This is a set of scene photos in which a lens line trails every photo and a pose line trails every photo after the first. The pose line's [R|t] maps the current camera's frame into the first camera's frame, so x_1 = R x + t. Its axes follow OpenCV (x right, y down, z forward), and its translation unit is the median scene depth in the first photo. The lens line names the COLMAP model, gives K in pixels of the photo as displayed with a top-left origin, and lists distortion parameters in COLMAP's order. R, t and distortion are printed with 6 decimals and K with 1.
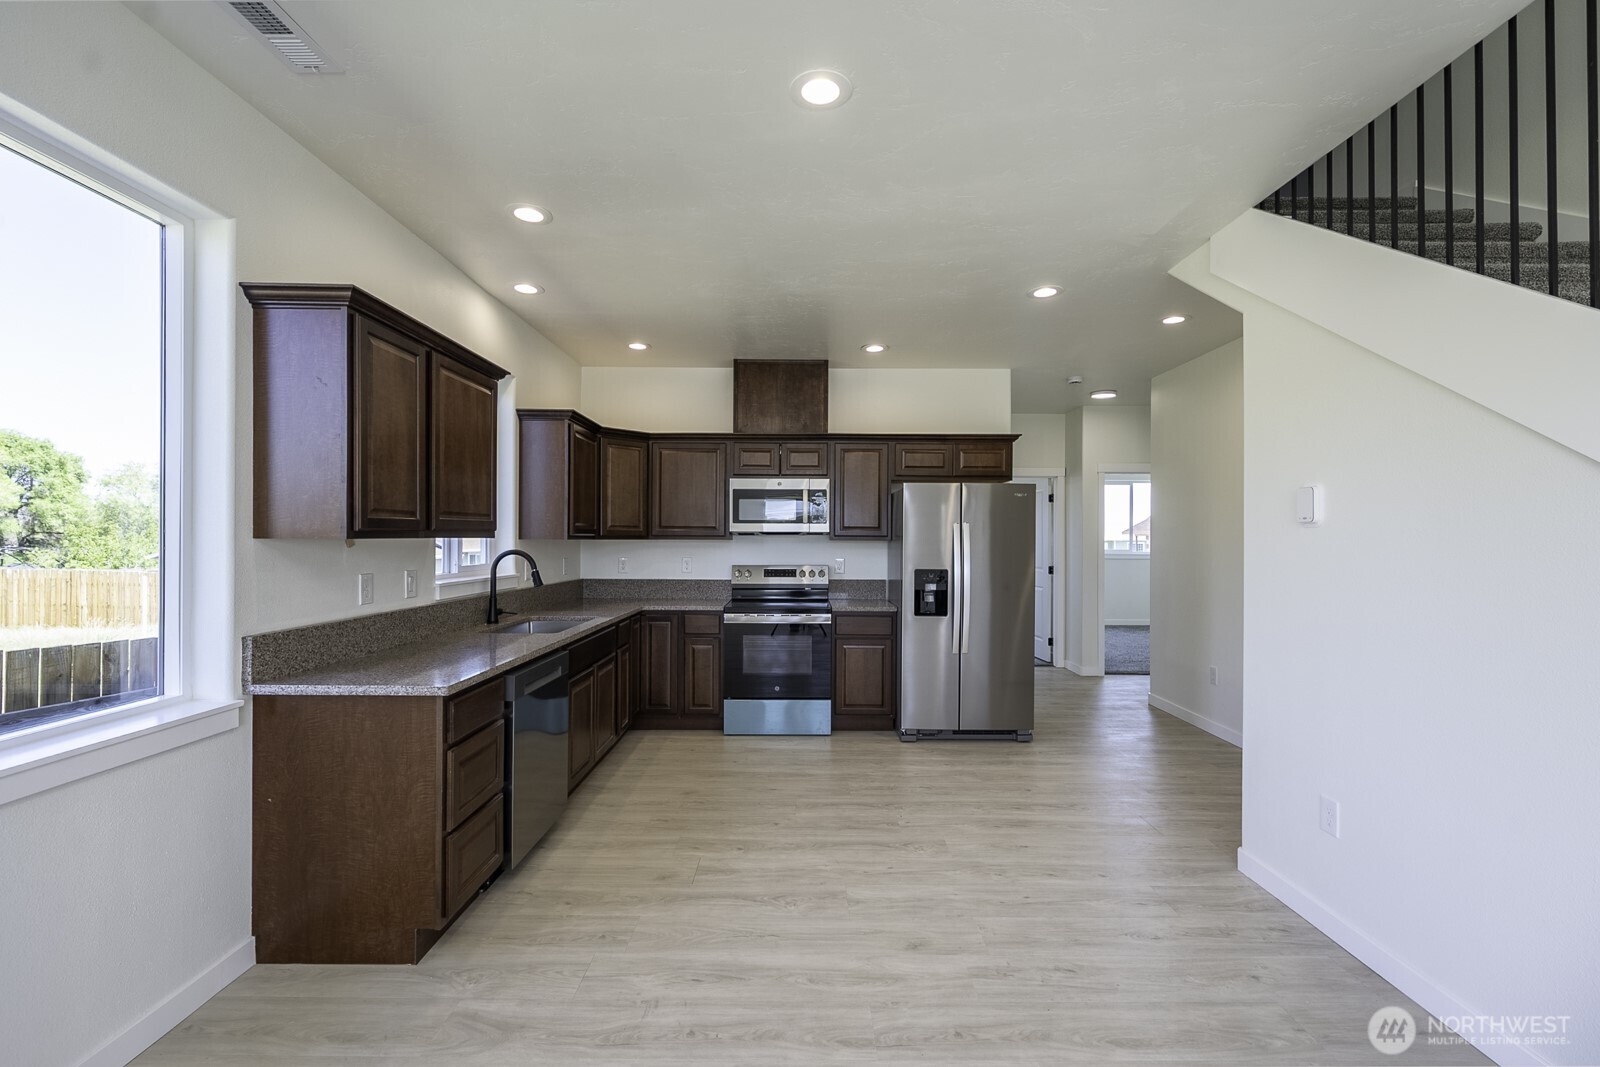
lens RADIAL K [[666.2, 0, 792.4], [0, 666.2, 537.4], [0, 0, 1]] dist [-0.000448, 0.000192]
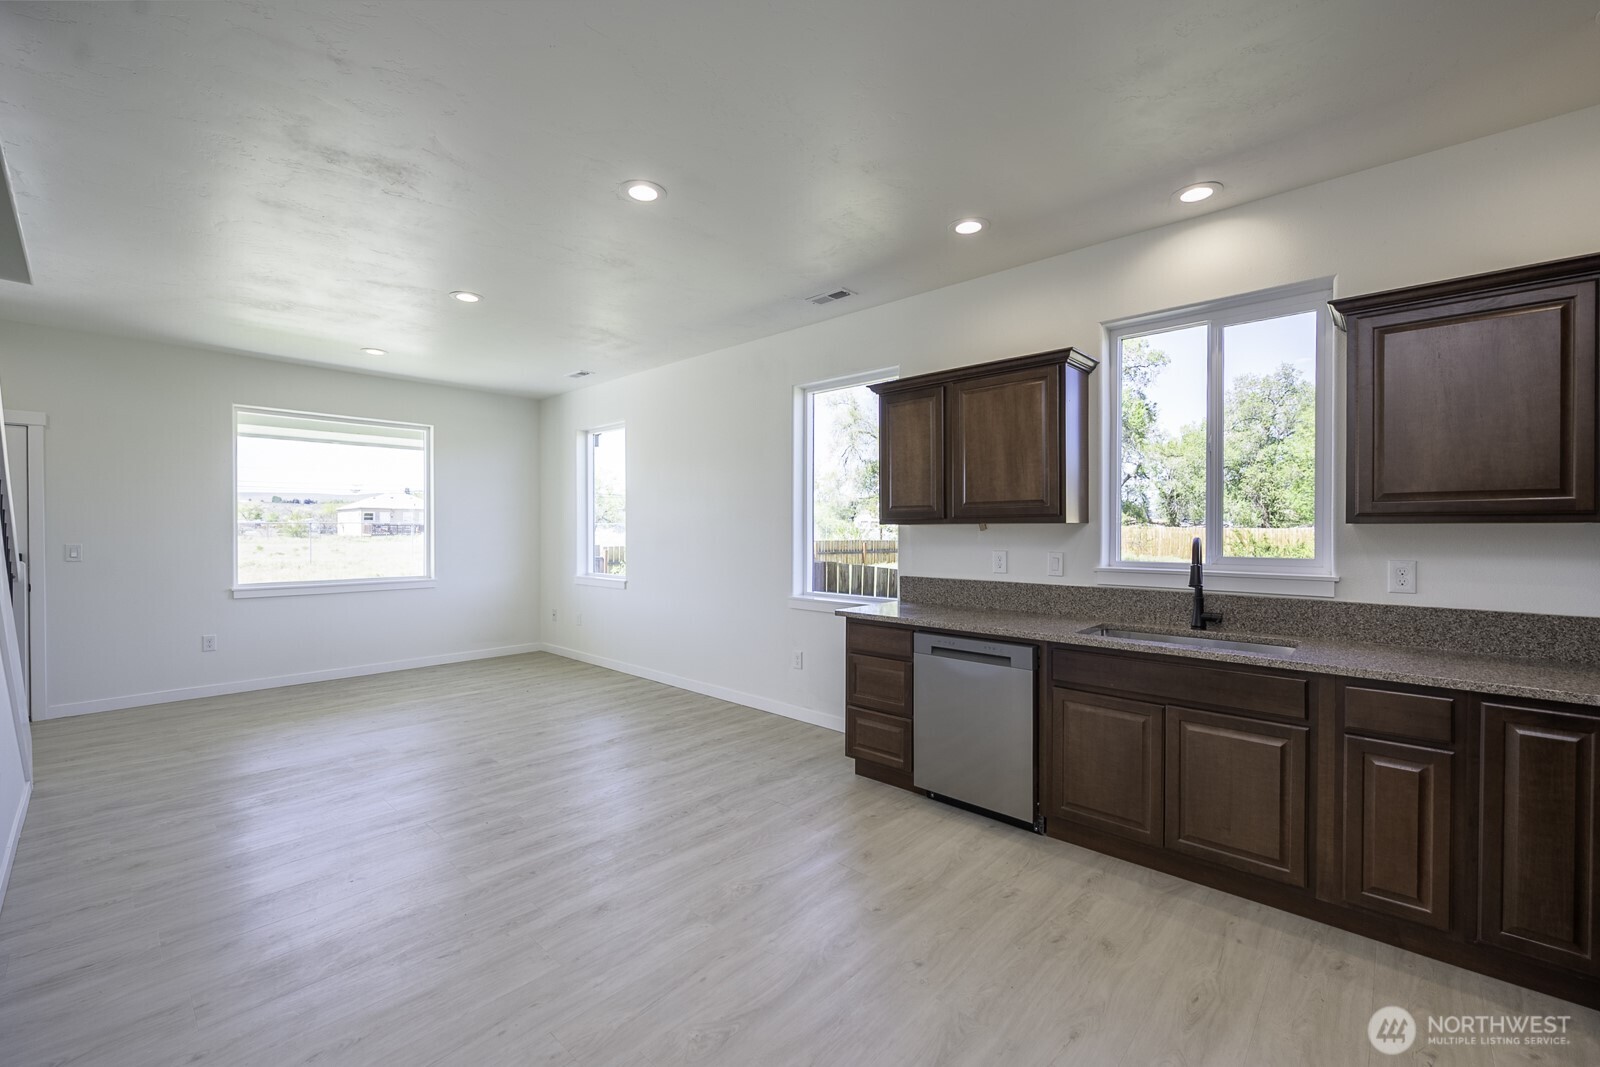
lens RADIAL K [[666.2, 0, 816.1], [0, 666.2, 529.8], [0, 0, 1]] dist [-0.000448, 0.000192]
pose [[-0.652146, -0.004273, -0.758082, 0.398498], [-0.001114, 0.999988, -0.004678, 0.012424], [0.758093, -0.002206, -0.652143, 1.018622]]
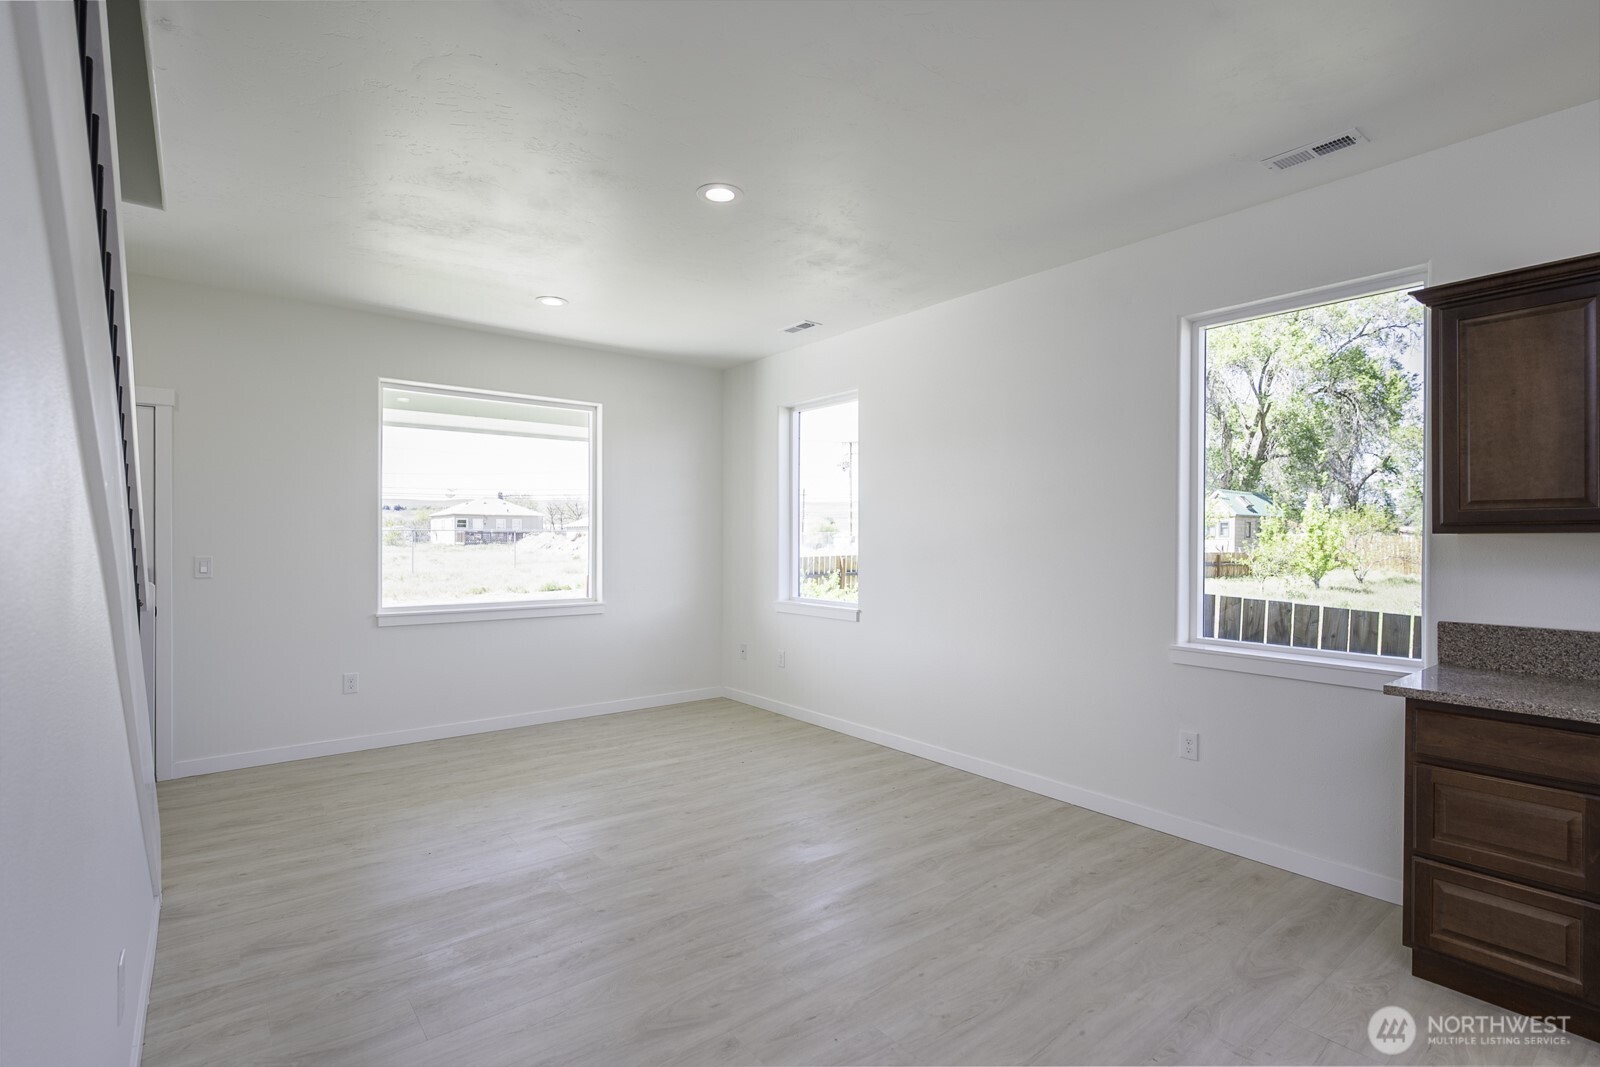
lens RADIAL K [[765.3, 0, 809.3], [0, 765.3, 534.5], [0, 0, 1]] dist [0.003892, -0.001922]
pose [[-0.761316, -0.010652, -0.648294, 0.411064], [-0.005153, 0.999933, -0.010378, 0.010744], [0.648361, -0.004560, -0.761320, 0.642498]]
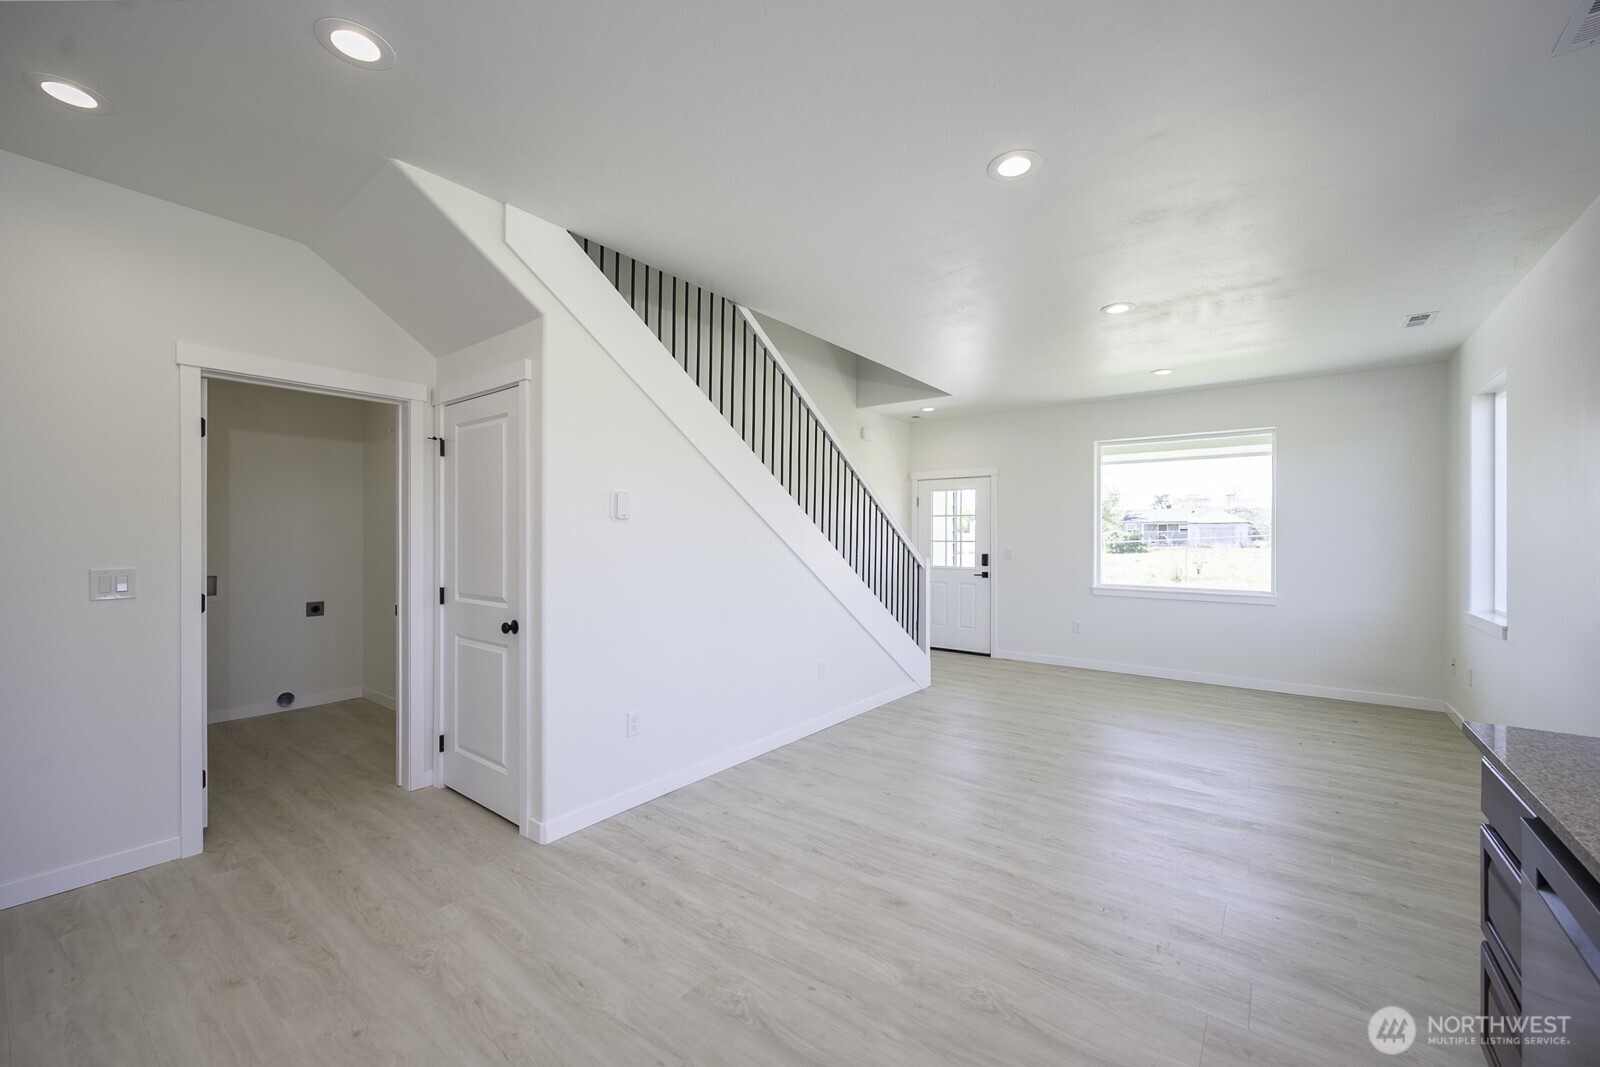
lens RADIAL K [[643.3, 0, 790.2], [0, 643.3, 538.4], [0, 0, 1]] dist [-0.004145, -0.000352]
pose [[-0.795702, -0.009651, 0.605611, -0.164395], [-0.009018, 0.999951, 0.004087, 0.003543], [-0.605621, -0.002210, -0.795750, 1.027129]]
